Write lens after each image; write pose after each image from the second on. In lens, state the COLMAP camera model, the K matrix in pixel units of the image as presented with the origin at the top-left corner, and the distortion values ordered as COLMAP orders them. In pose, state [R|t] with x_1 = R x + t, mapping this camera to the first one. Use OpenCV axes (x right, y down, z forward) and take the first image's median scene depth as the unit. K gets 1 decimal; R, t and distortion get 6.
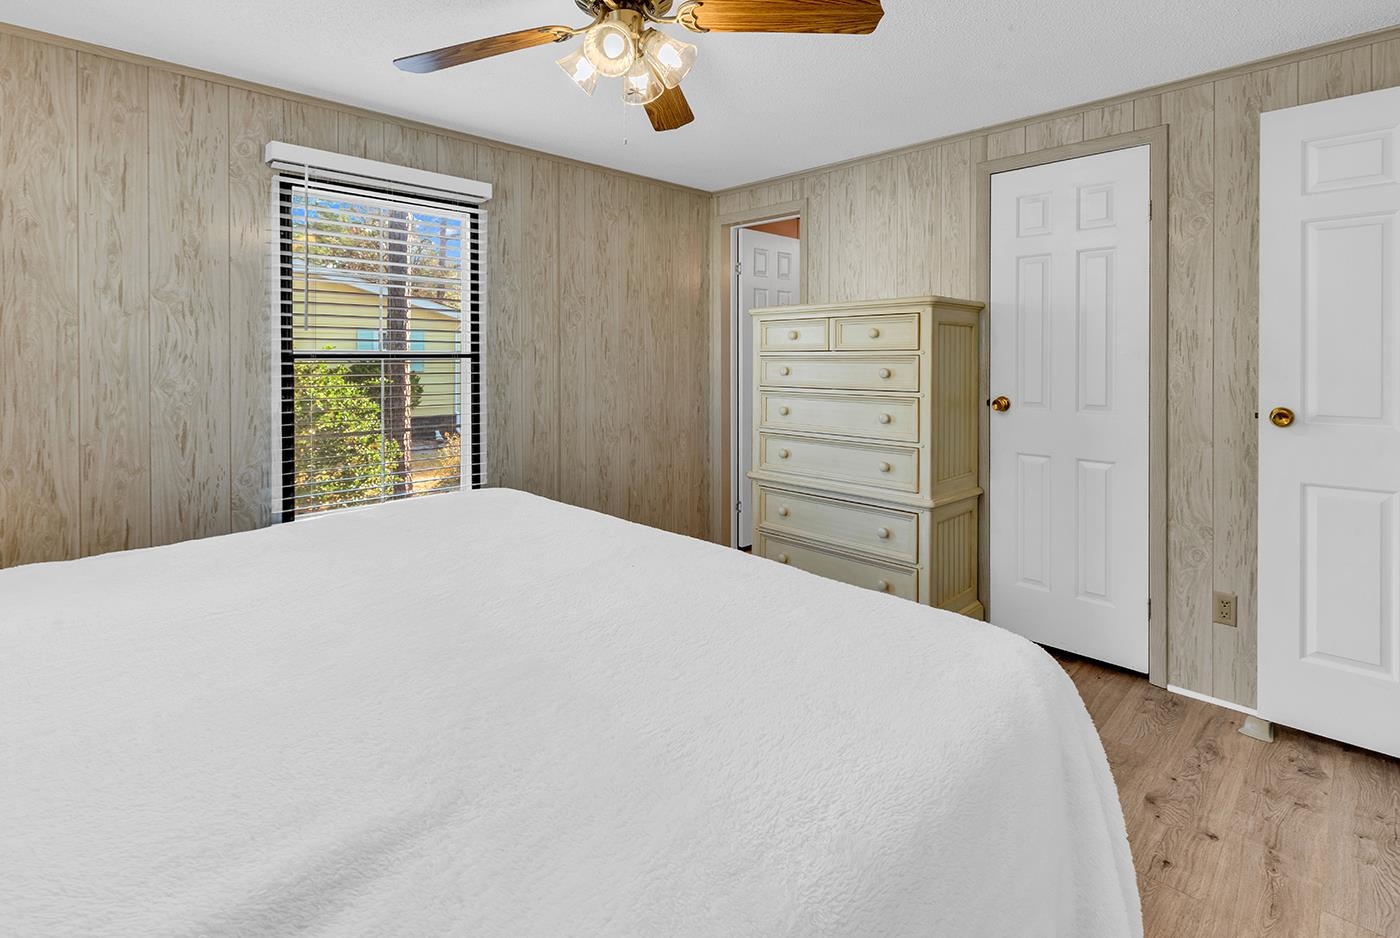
lens RADIAL K [[645.7, 0, 698.7], [0, 645.7, 365.4], [0, 0, 1]] dist [0.000672, 0.000124]
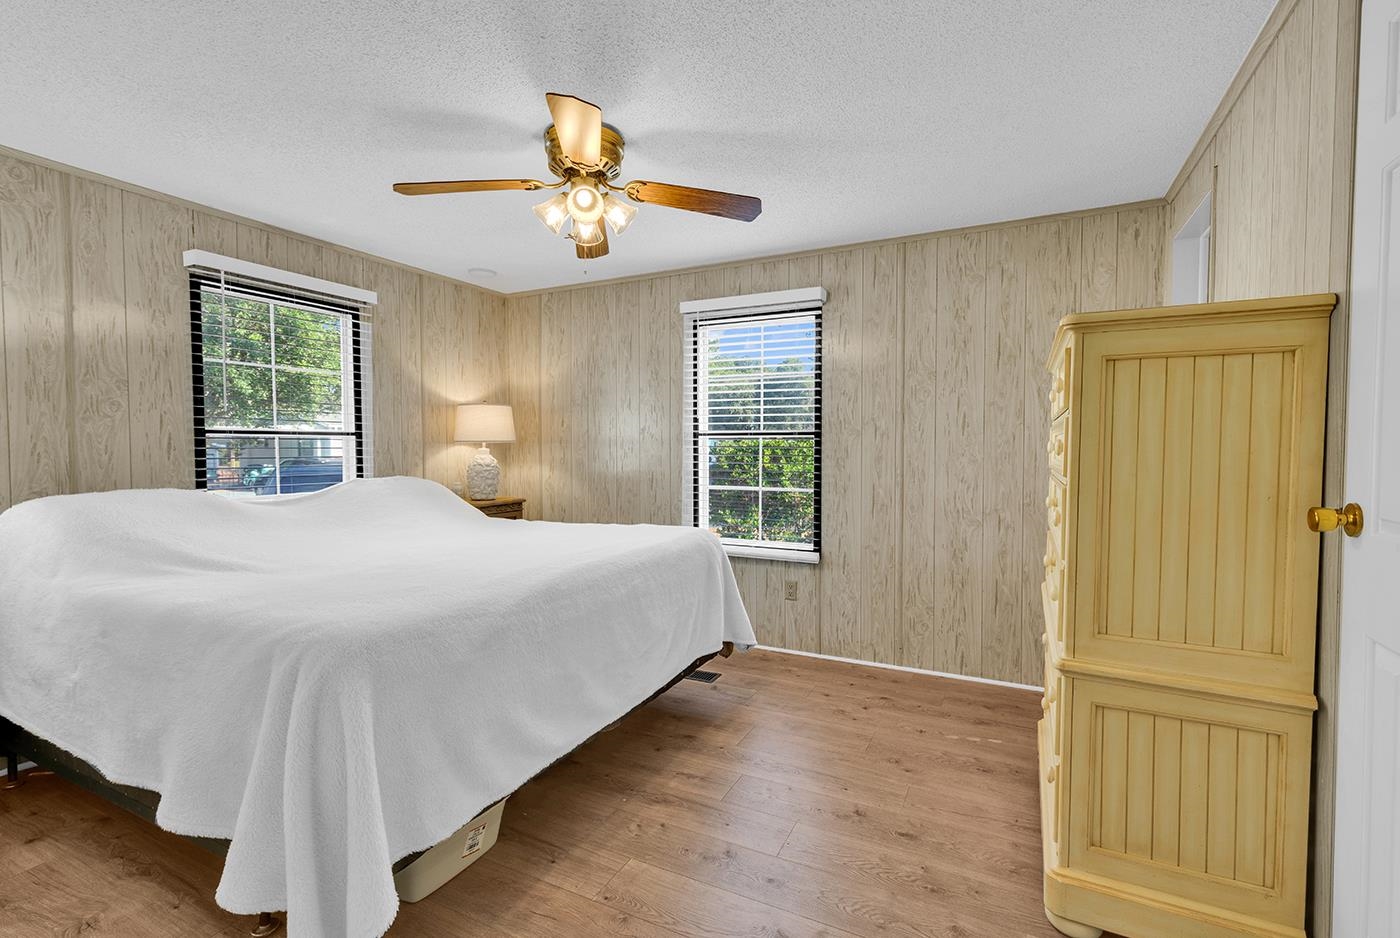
lens RADIAL K [[640.4, 0, 714.4], [0, 640.4, 465.2], [0, 0, 1]] dist [0.003365, -0.000407]
pose [[0.344916, 0.039612, -0.937797, 0.674790], [-0.006807, 0.999188, 0.039702, -0.001390], [0.938609, -0.007311, 0.344905, 0.385115]]
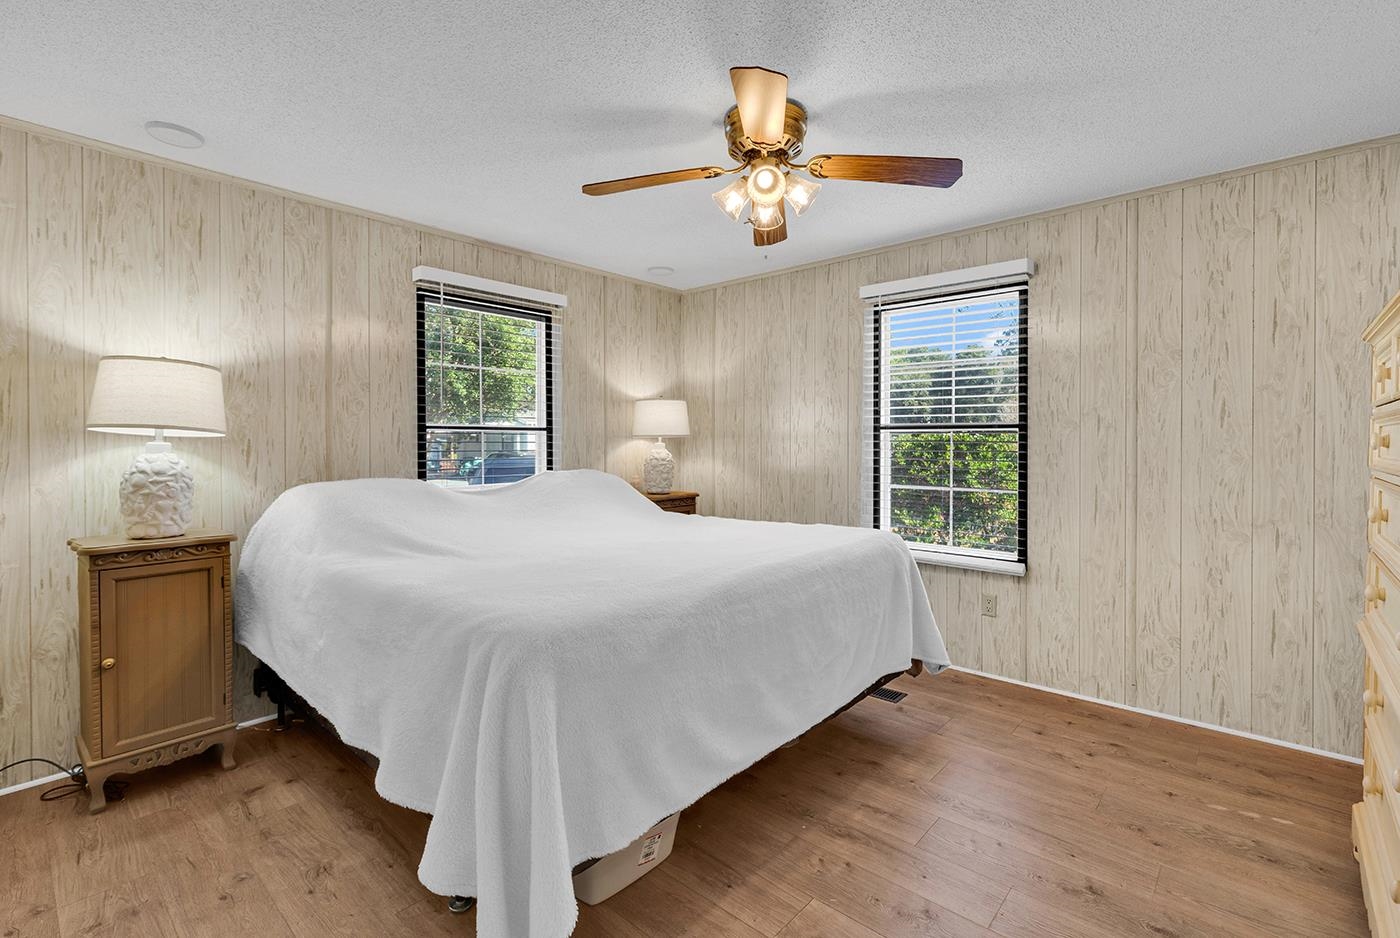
lens RADIAL K [[646.2, 0, 702.4], [0, 646.2, 444.0], [0, 0, 1]] dist [-0.003511, -0.000587]
pose [[0.076701, 0.015898, -0.996927, 0.626408], [-0.004547, 0.999868, 0.015595, 0.000456], [0.997044, 0.003337, 0.076763, 0.379981]]
